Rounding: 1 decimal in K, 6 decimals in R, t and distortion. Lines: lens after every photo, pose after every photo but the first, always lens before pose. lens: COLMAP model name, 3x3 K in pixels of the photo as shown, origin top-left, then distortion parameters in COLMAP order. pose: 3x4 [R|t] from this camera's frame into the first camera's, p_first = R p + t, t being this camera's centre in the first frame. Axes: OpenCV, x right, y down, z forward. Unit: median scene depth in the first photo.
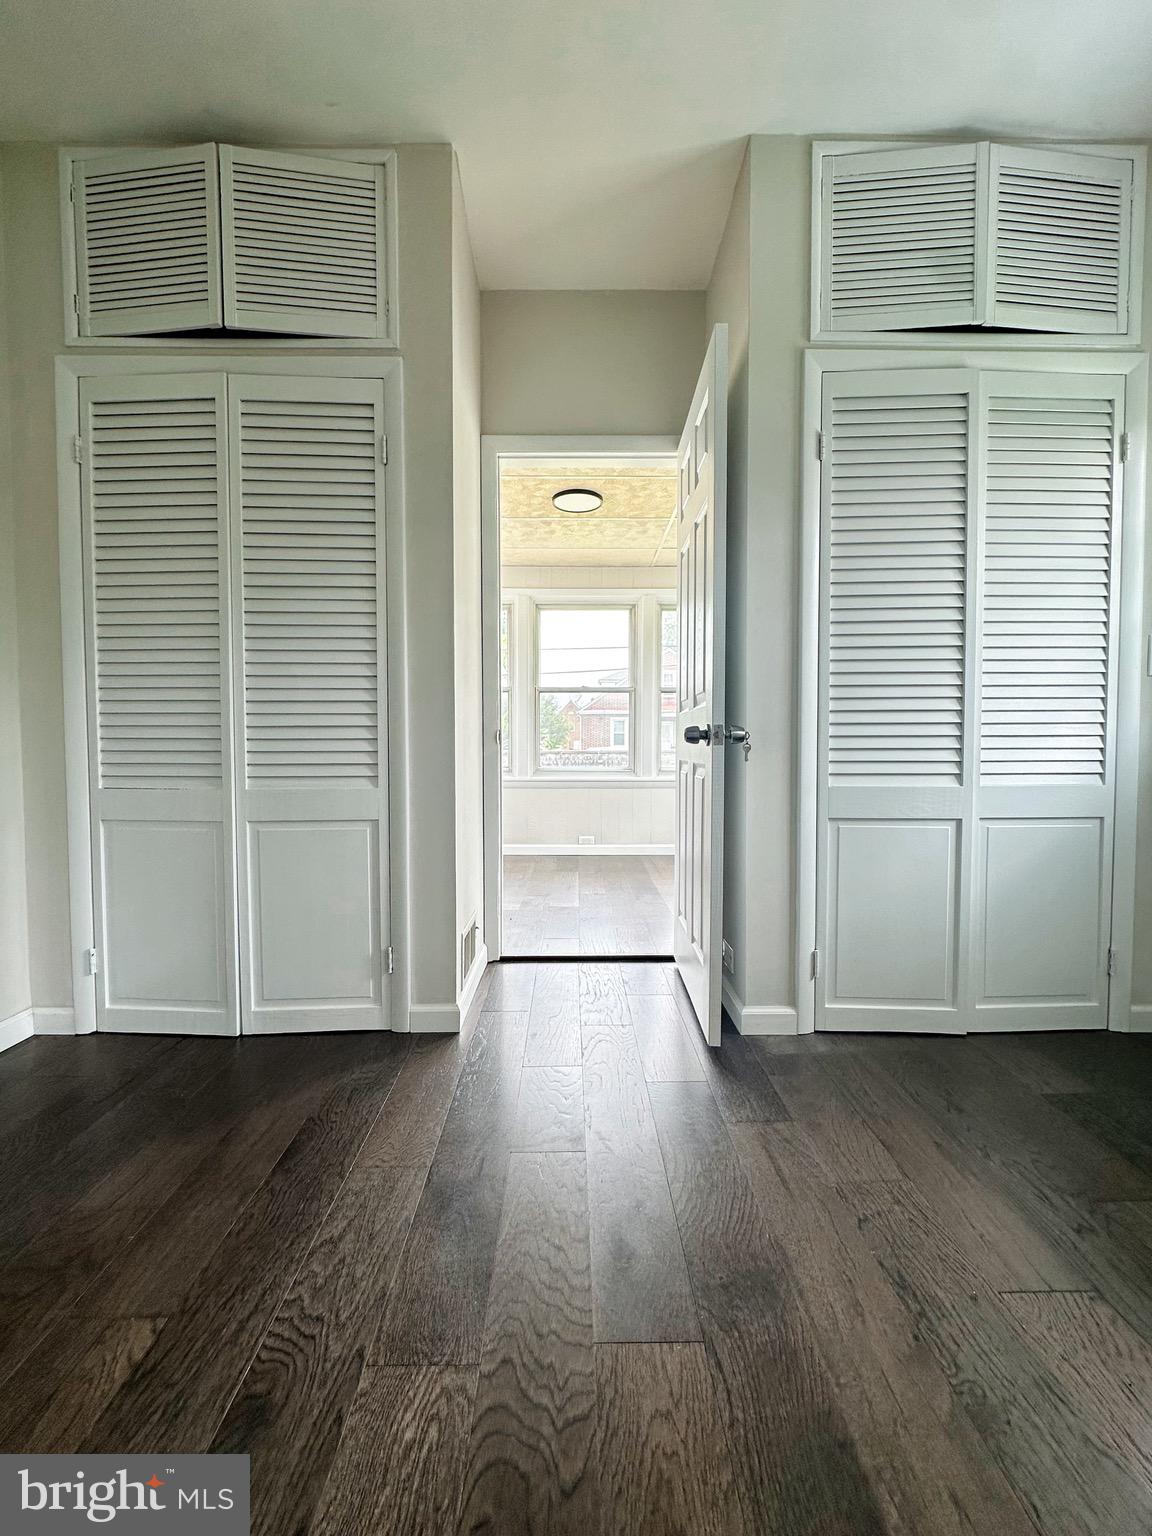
lens RADIAL K [[610.9, 0, 575.5], [0, 610.9, 771.8], [0, 0, 1]] dist [-0.004092, -0.000848]
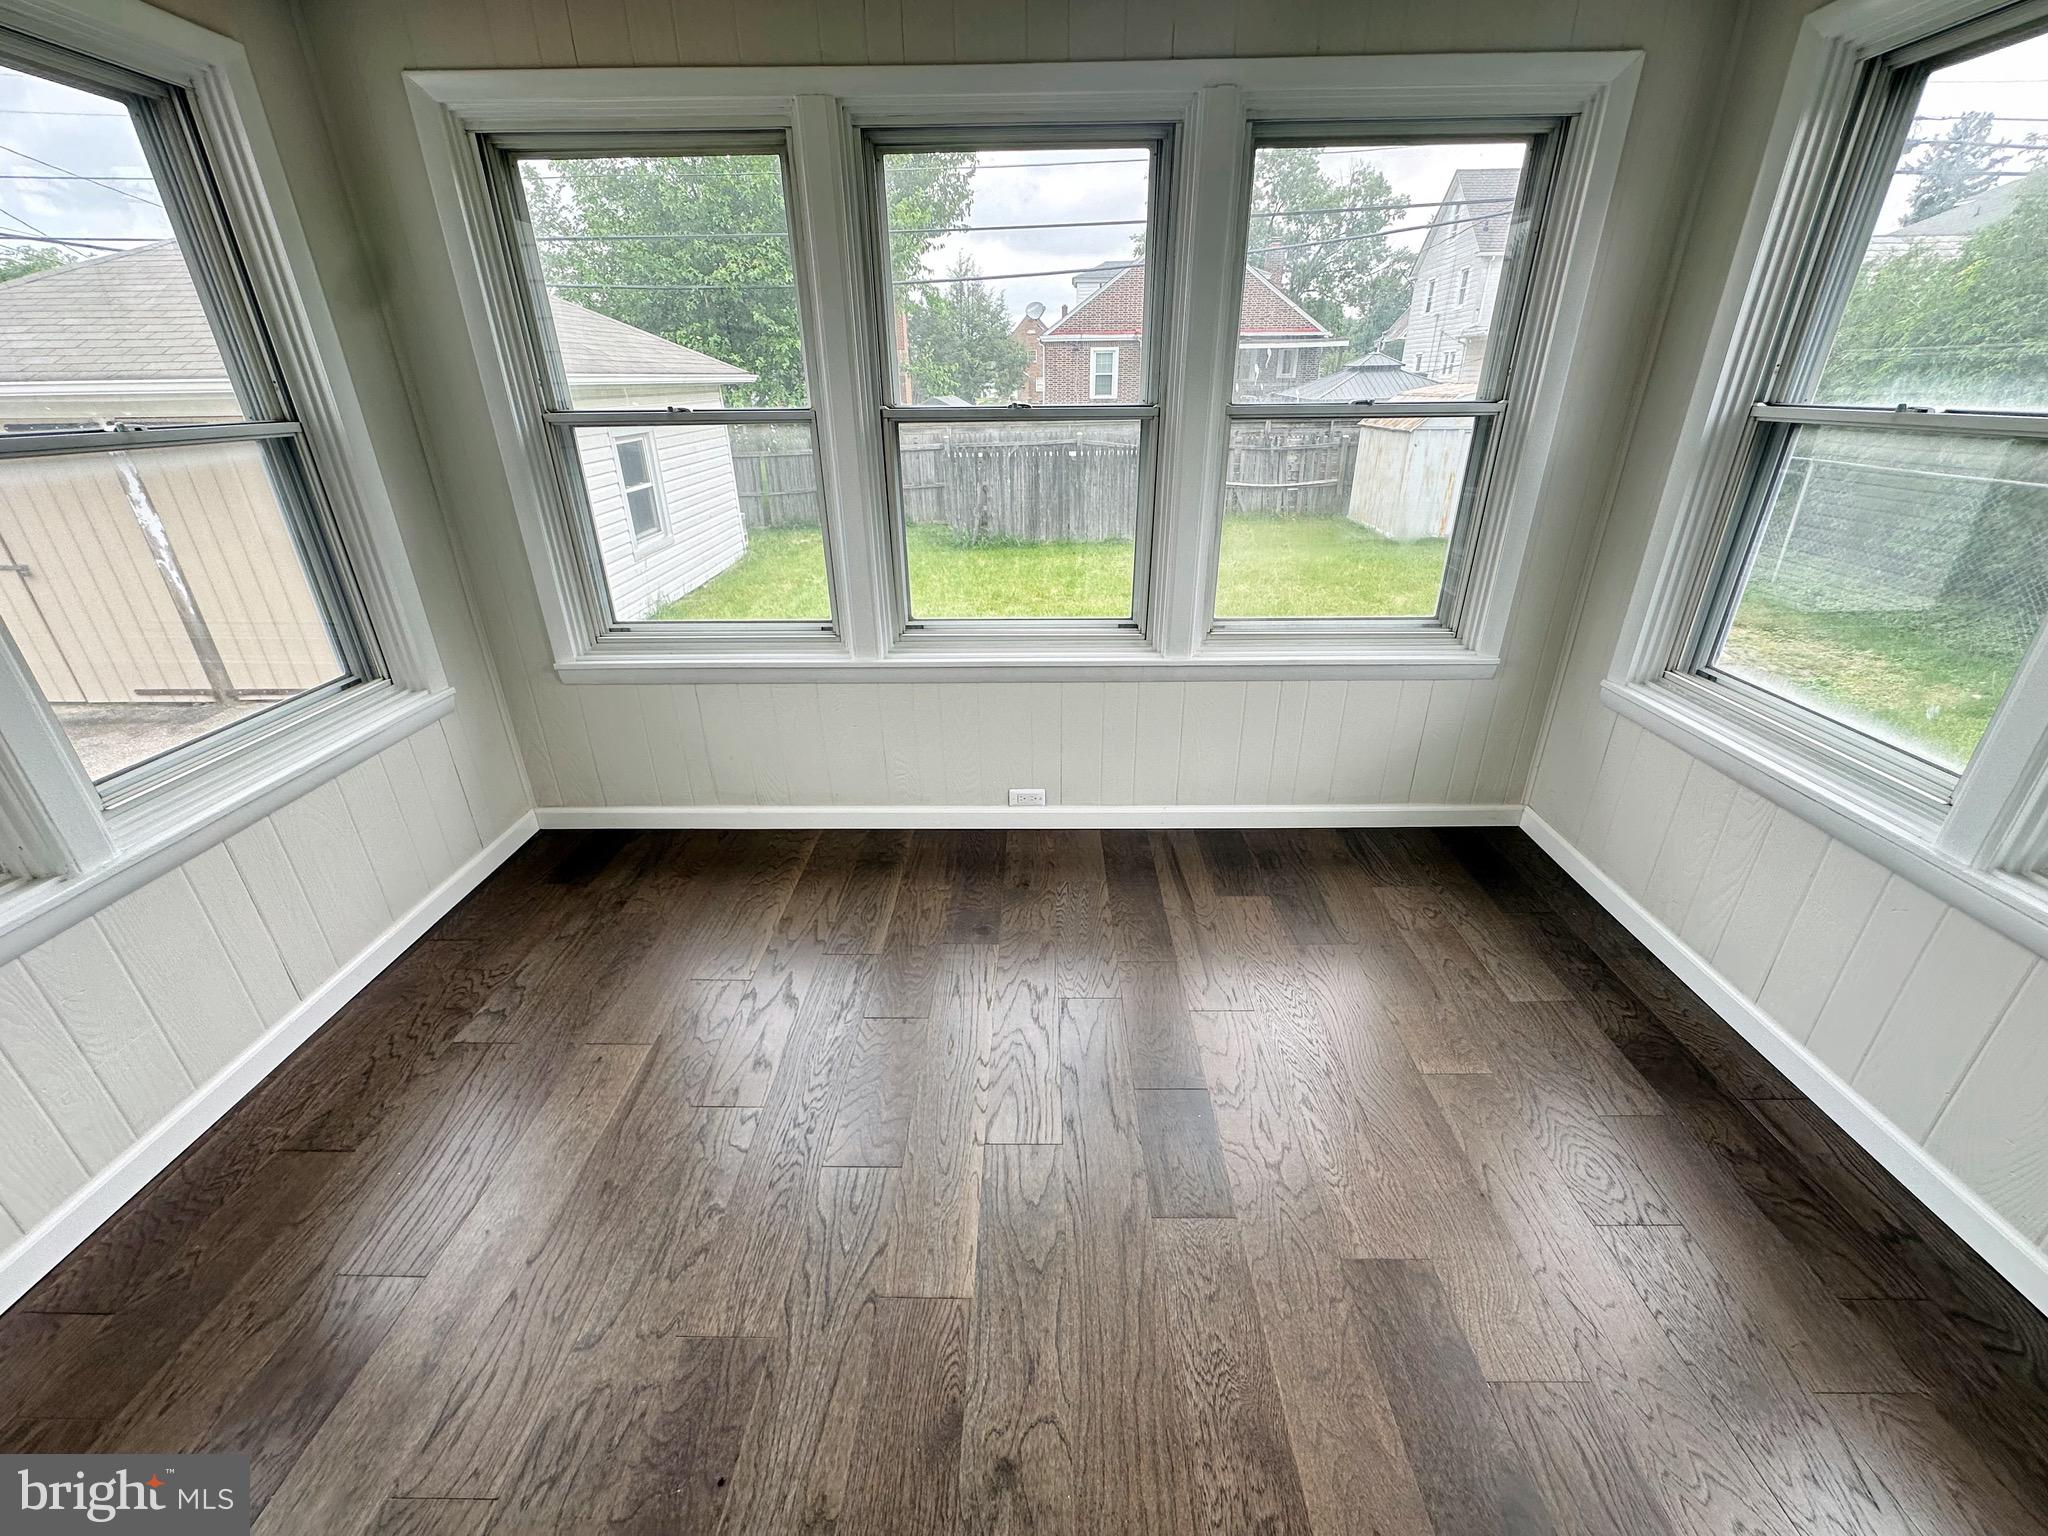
lens RADIAL K [[814.5, 0, 1020.7], [0, 814.5, 760.6], [0, 0, 1]] dist [-0.004092, -0.000848]
pose [[0.999696, -0.004842, -0.024179, 0.026655], [0.013653, 0.925210, 0.379210, -0.126751], [0.020534, -0.379424, 0.924995, 0.473887]]
